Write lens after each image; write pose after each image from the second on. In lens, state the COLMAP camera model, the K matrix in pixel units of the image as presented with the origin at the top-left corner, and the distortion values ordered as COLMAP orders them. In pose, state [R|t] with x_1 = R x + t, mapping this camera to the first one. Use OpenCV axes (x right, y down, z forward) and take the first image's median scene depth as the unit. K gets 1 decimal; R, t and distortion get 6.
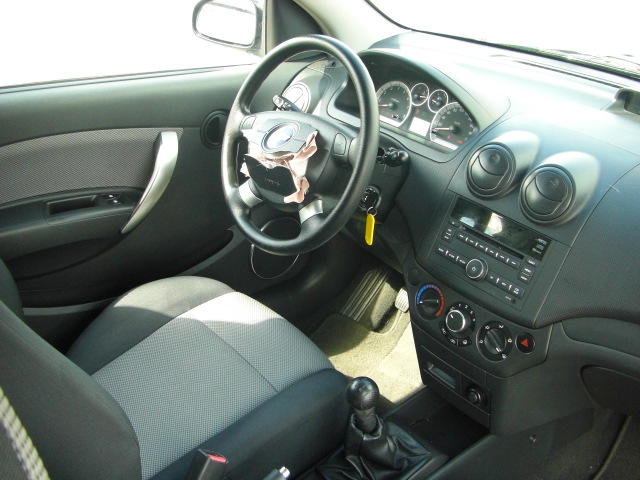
lens RADIAL K [[707.0, 0, 320.2], [0, 707.0, 198.9], [0, 0, 1]] dist [-0.147251, 0.015046]
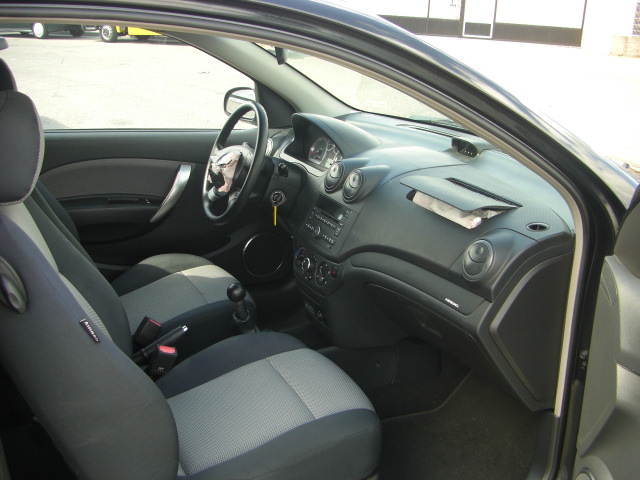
lens RADIAL K [[725.0, 0, 320.0], [0, 725.0, 240.0], [0, 0, 1]] dist [-0.151849, 0.022016]
pose [[0.967356, 0.055001, -0.247381, 0.539177], [-0.088407, 0.988080, -0.126022, 0.276181], [0.237501, 0.143779, 0.960688, -0.537756]]
